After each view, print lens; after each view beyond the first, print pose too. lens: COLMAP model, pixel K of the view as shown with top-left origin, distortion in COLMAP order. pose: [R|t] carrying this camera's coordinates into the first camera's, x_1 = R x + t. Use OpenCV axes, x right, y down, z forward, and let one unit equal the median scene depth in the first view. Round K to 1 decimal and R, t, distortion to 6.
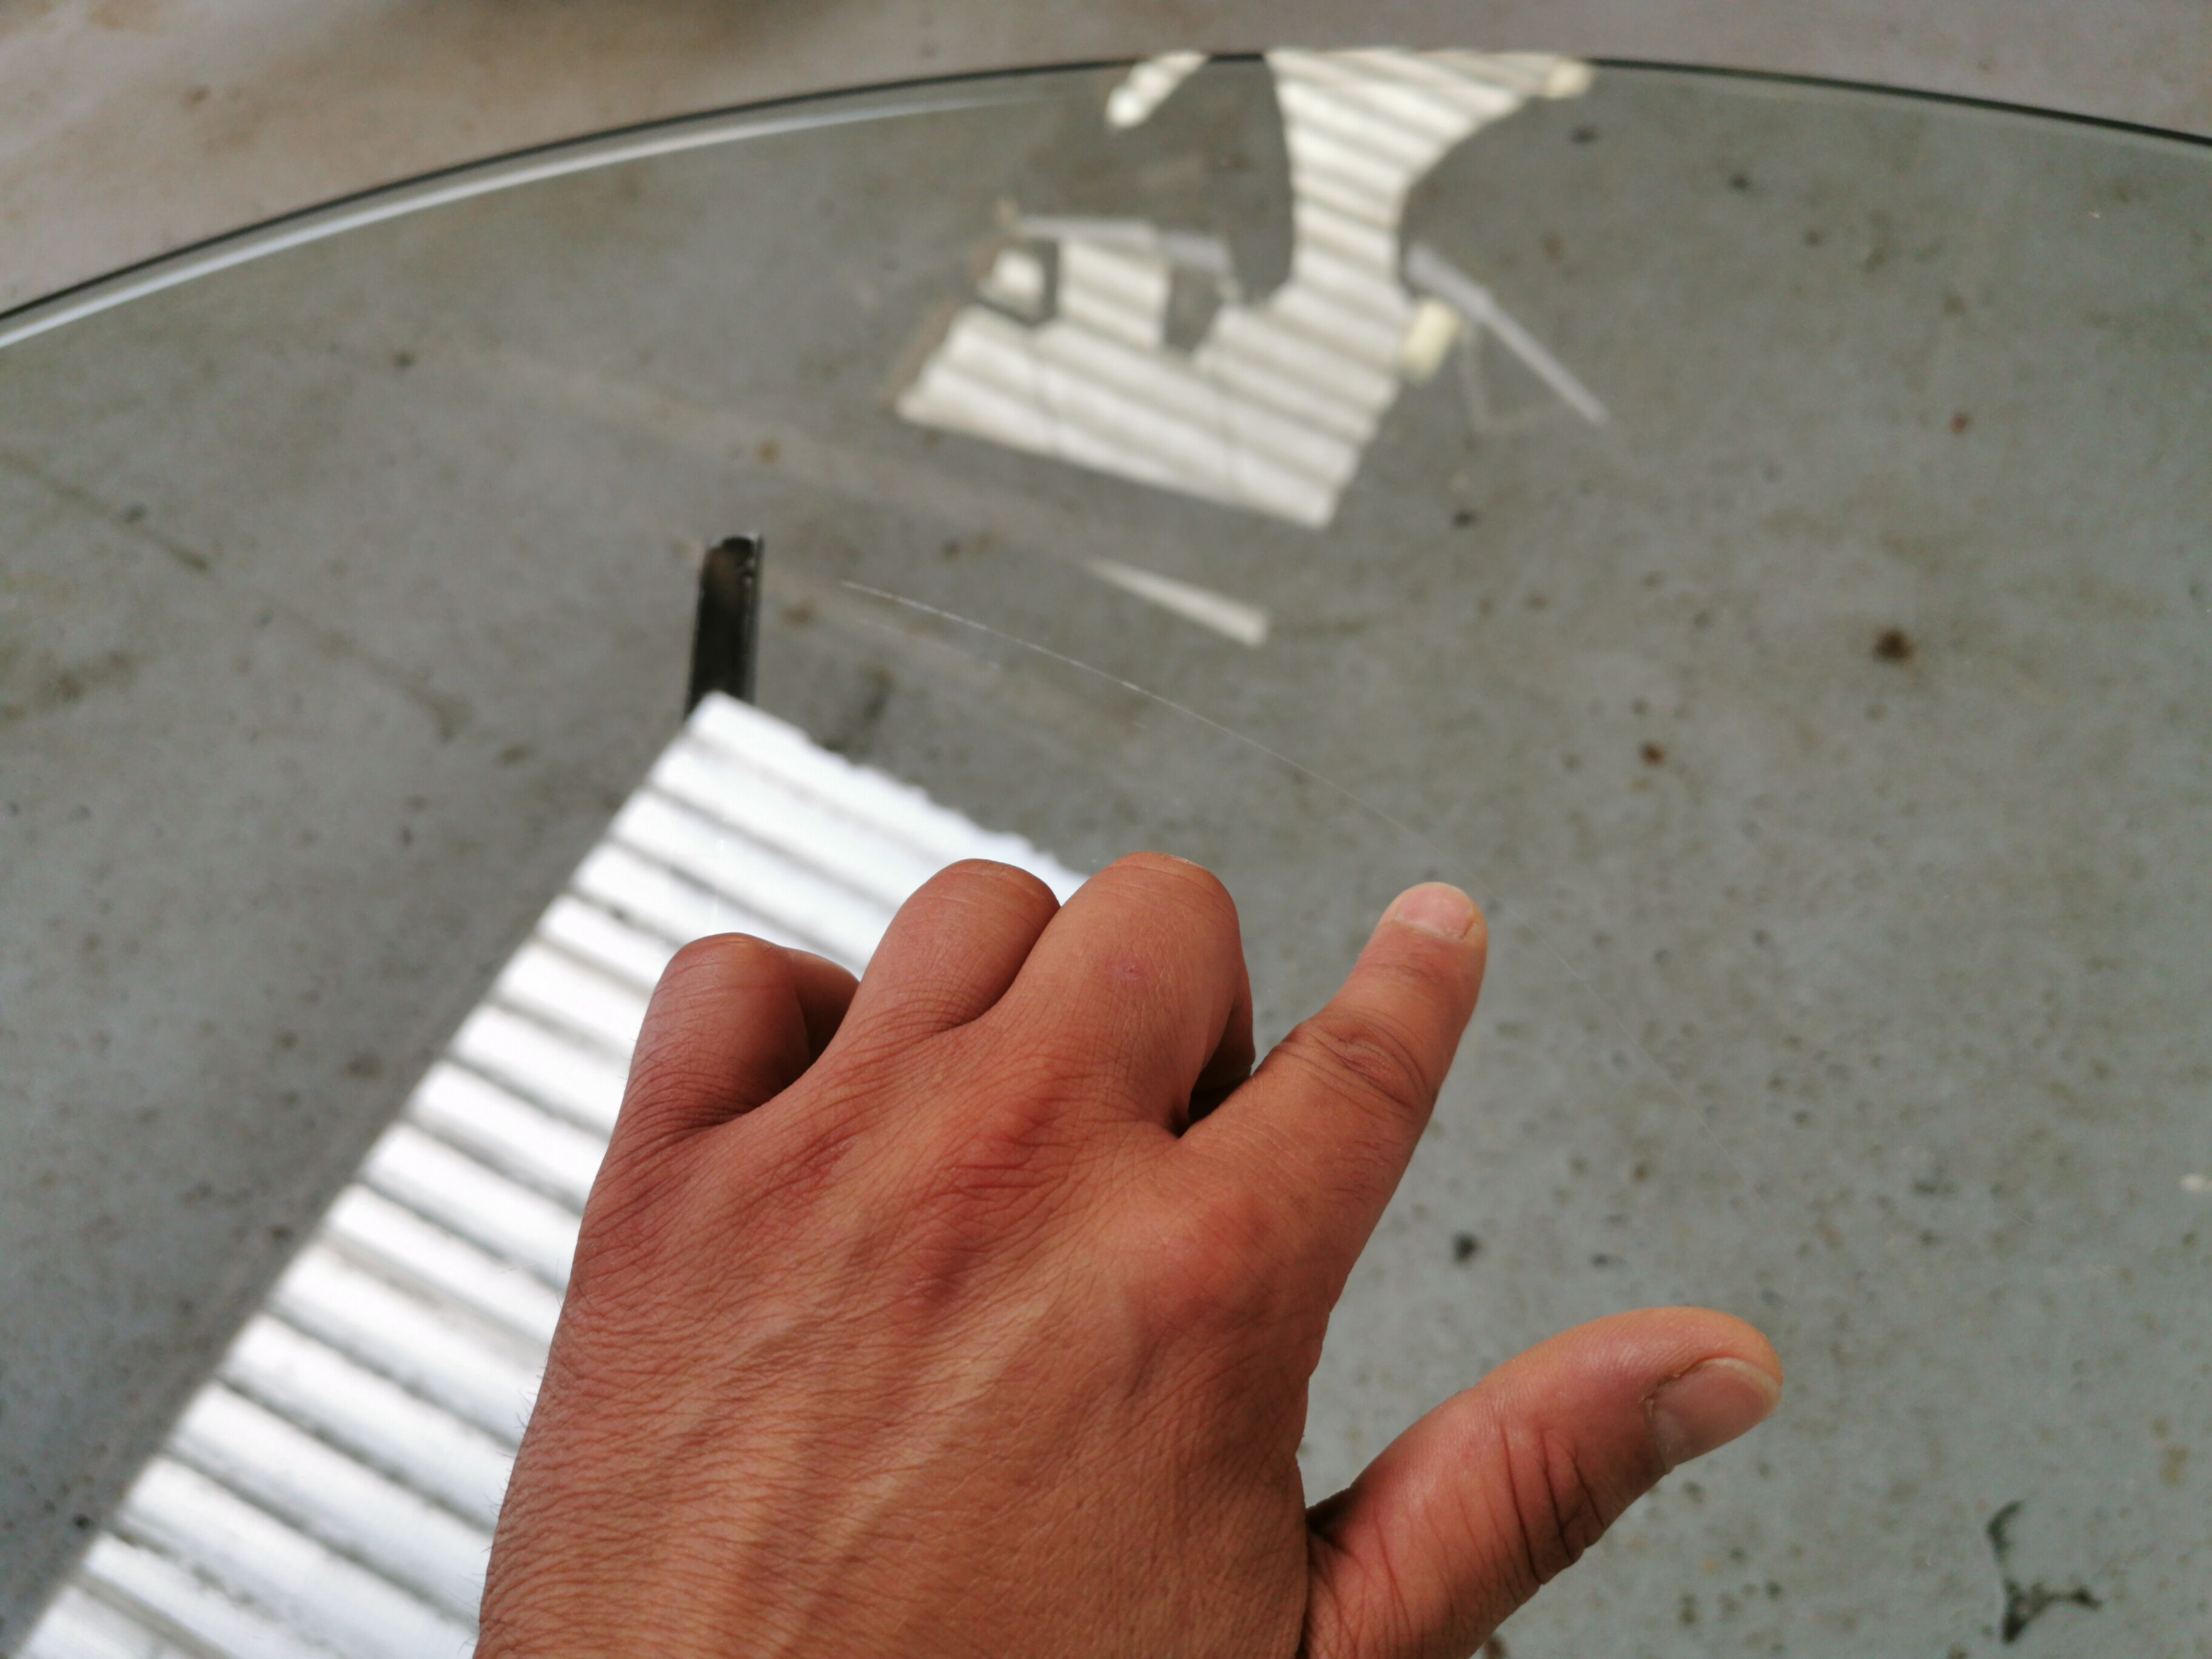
lens RADIAL K [[1750.3, 0, 1112.9], [0, 1750.3, 833.1], [0, 0, 1]] dist [0.035878, -0.053513]
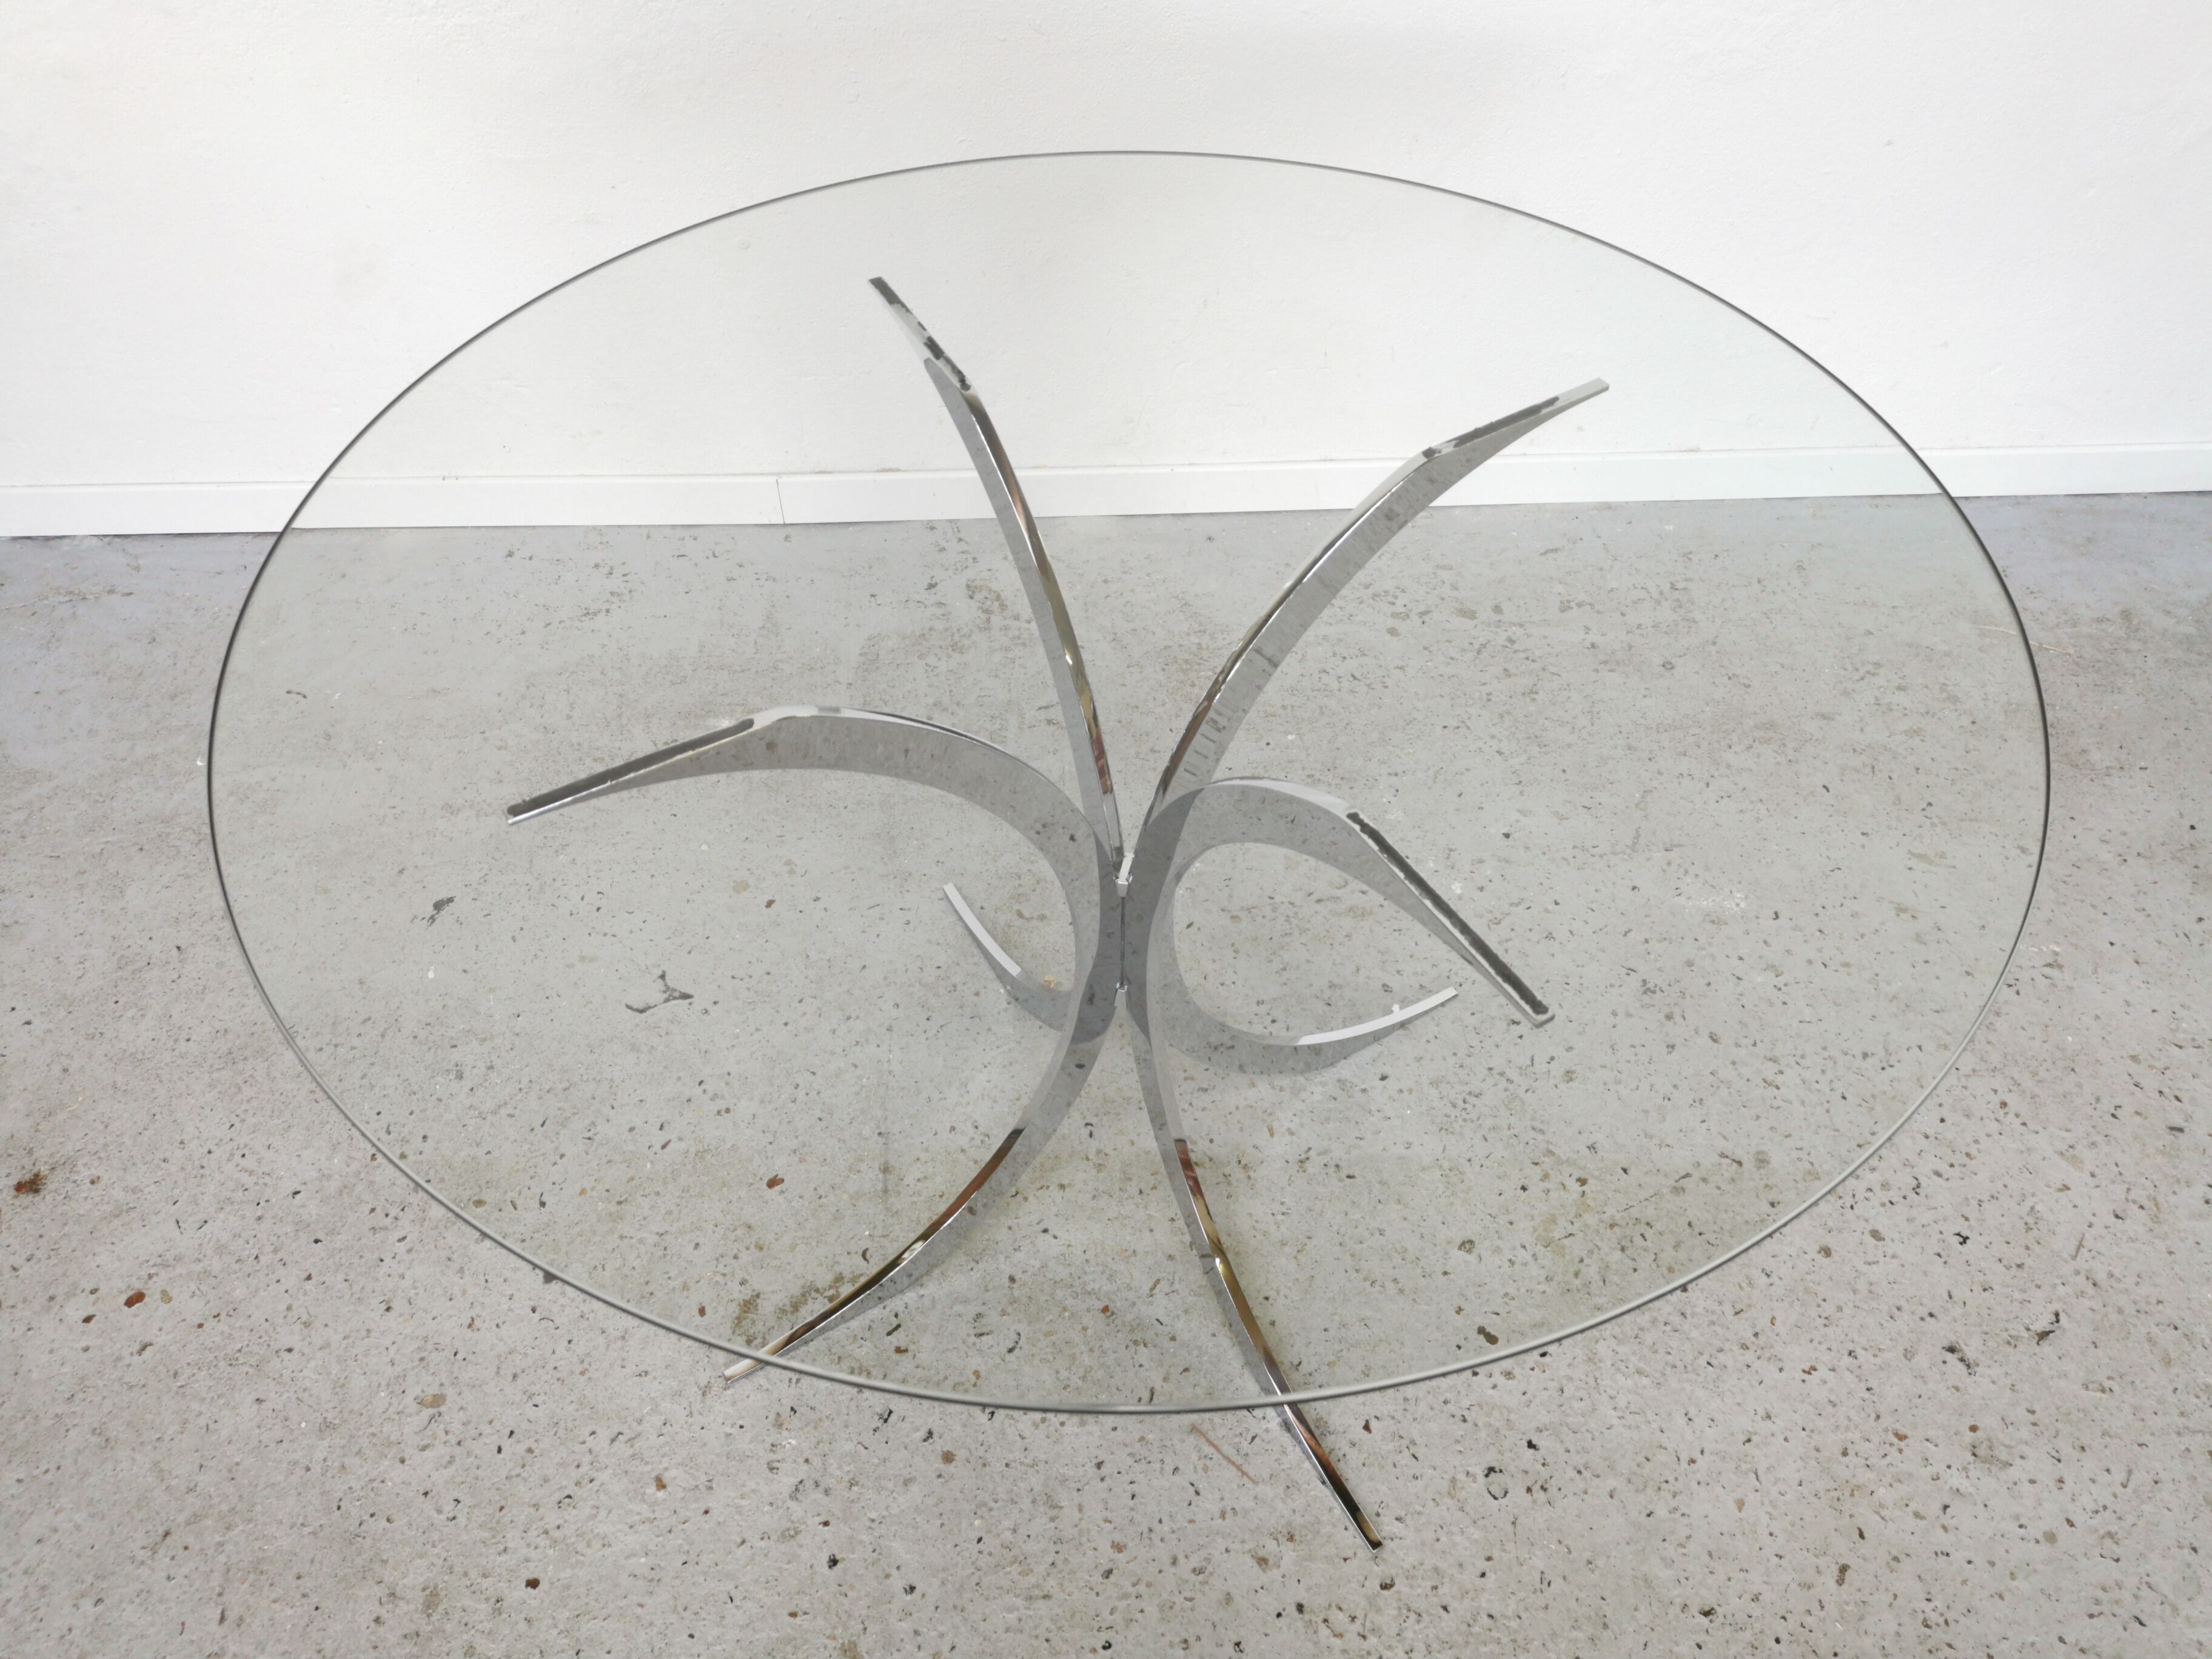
lens RADIAL K [[1711.8, 0, 1102.1], [0, 1711.8, 824.5], [0, 0, 1]] dist [0.062224, -0.069860]
pose [[-0.459951, -0.550068, 0.697044, -0.700977], [0.778285, 0.128159, 0.614694, -0.305629], [-0.427456, 0.825228, 0.369163, -0.100943]]
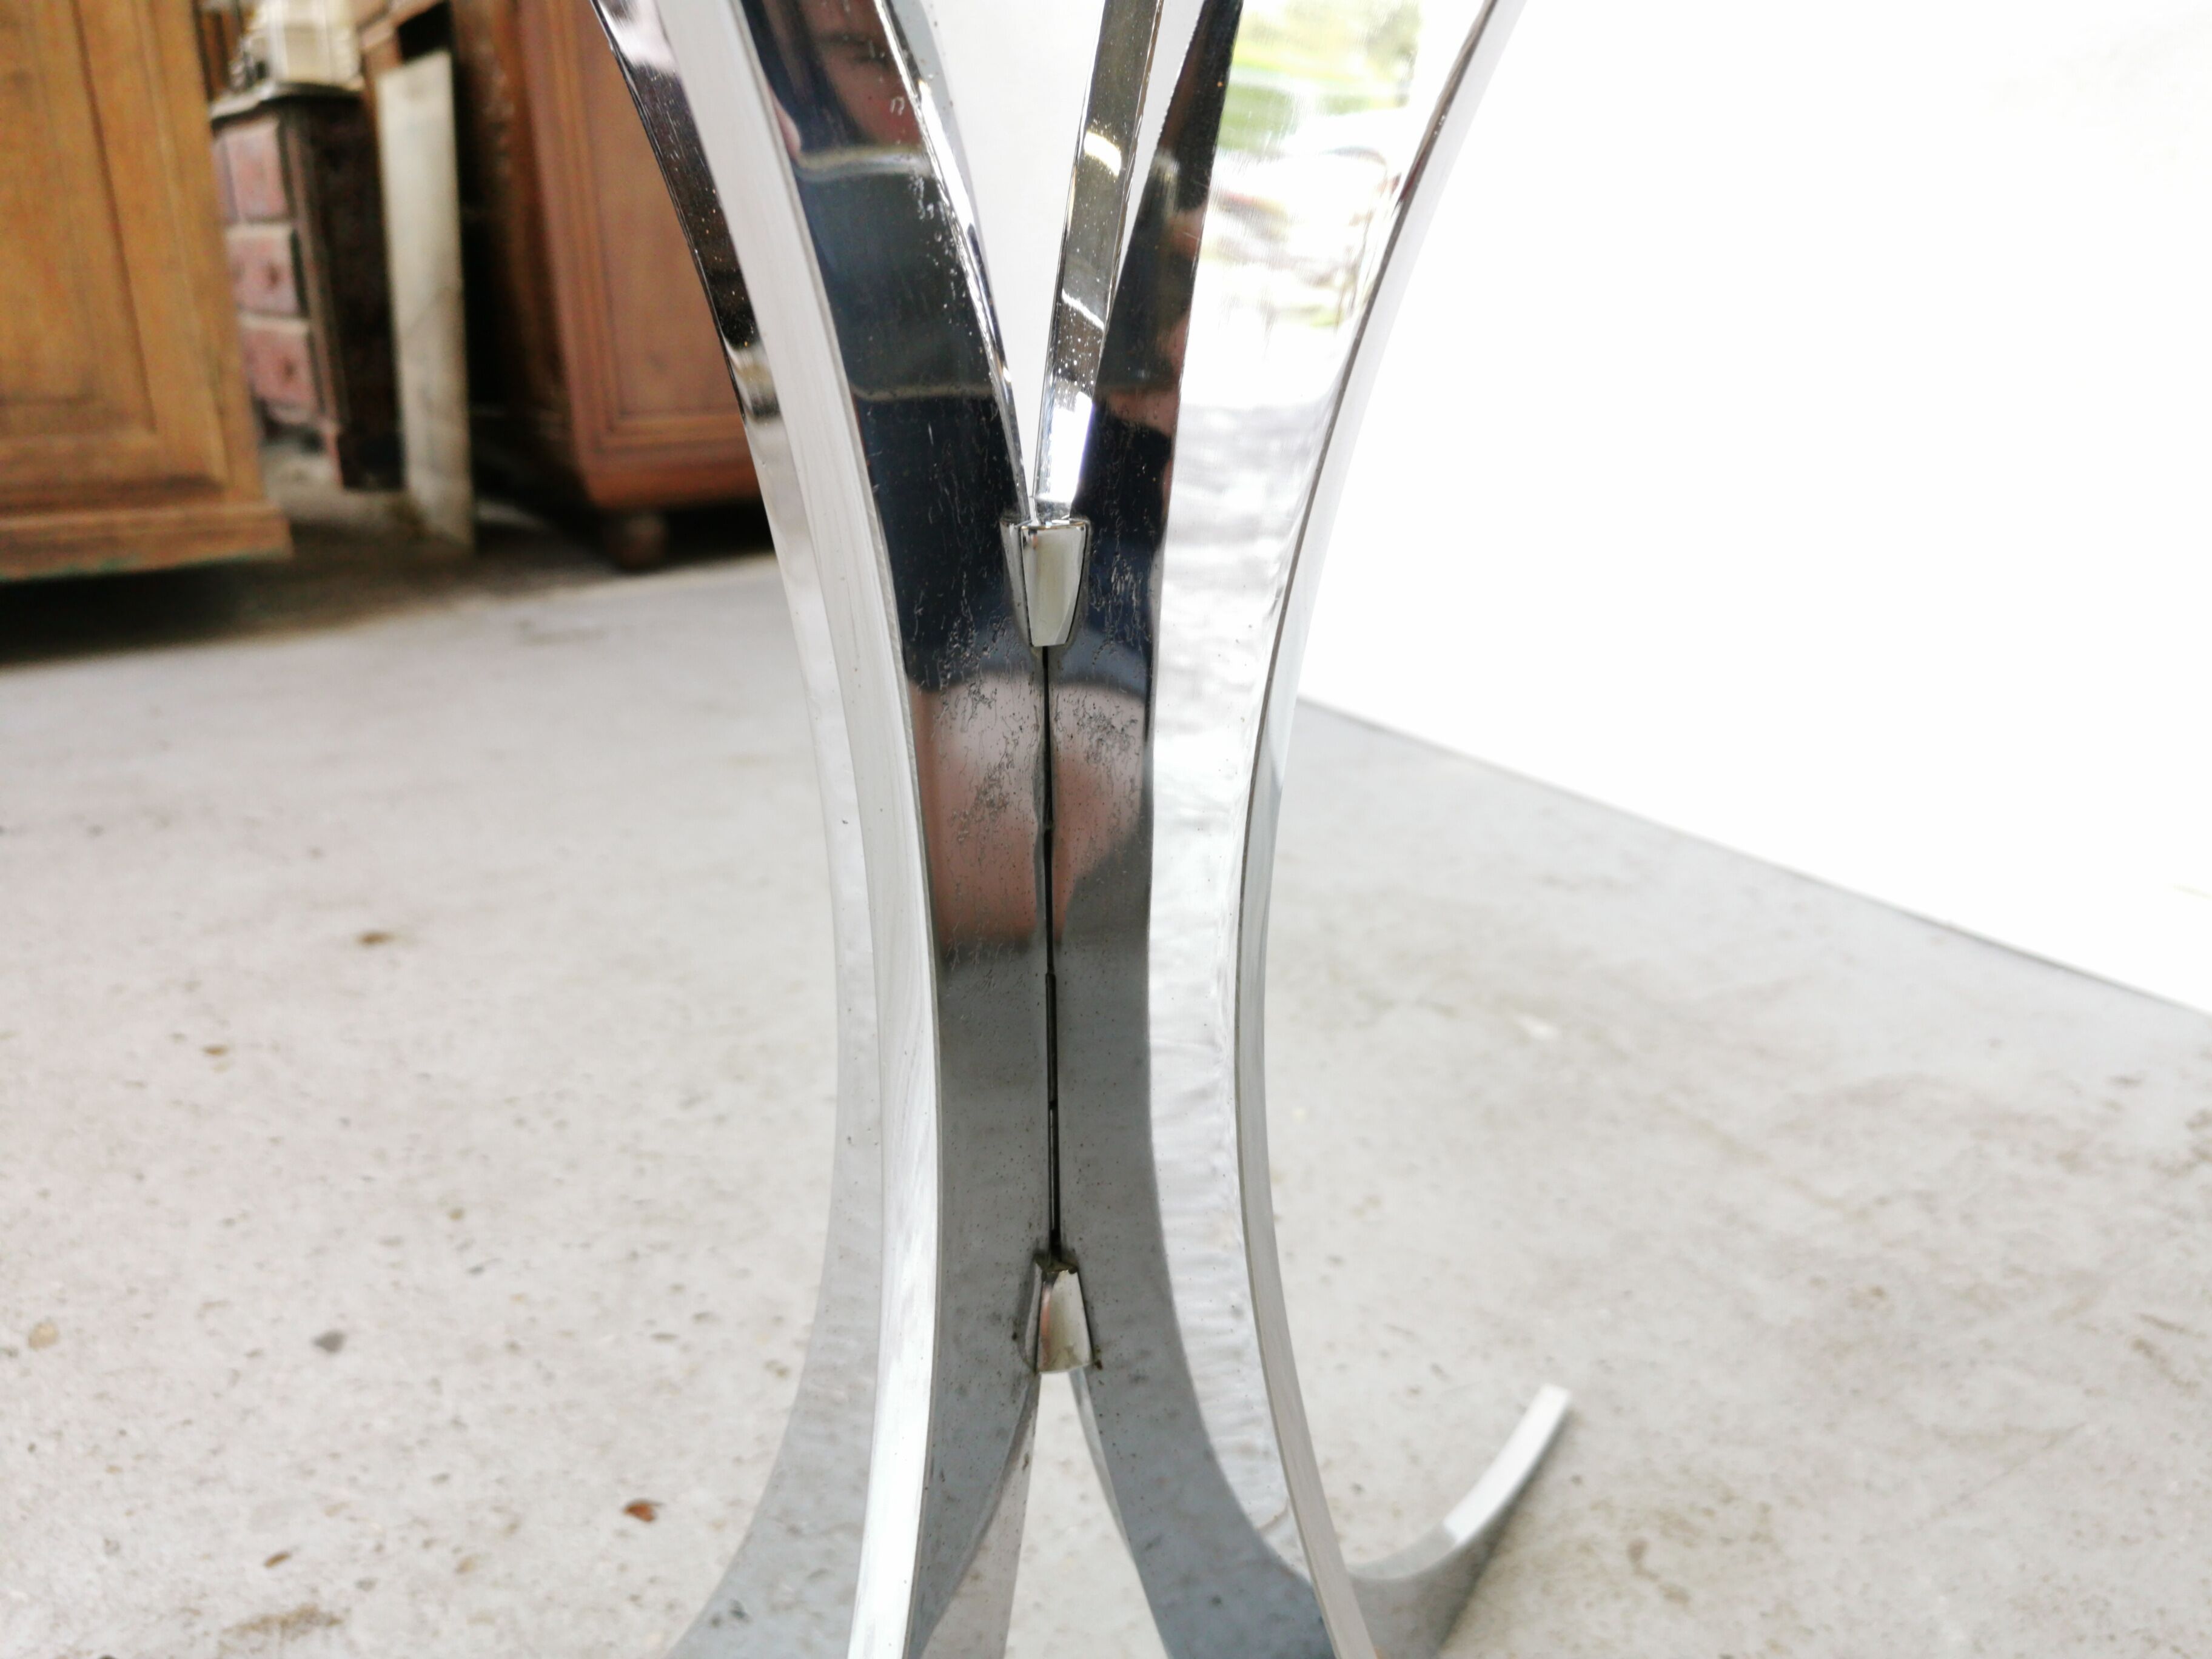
lens RADIAL K [[1743.4, 0, 1105.0], [0, 1743.4, 832.3], [0, 0, 1]] dist [0.024459, -0.030337]
pose [[0.516954, -0.146483, 0.843387, -0.206367], [0.668636, 0.684288, -0.290991, 0.431819], [-0.534494, 0.714348, 0.451689, 0.214179]]
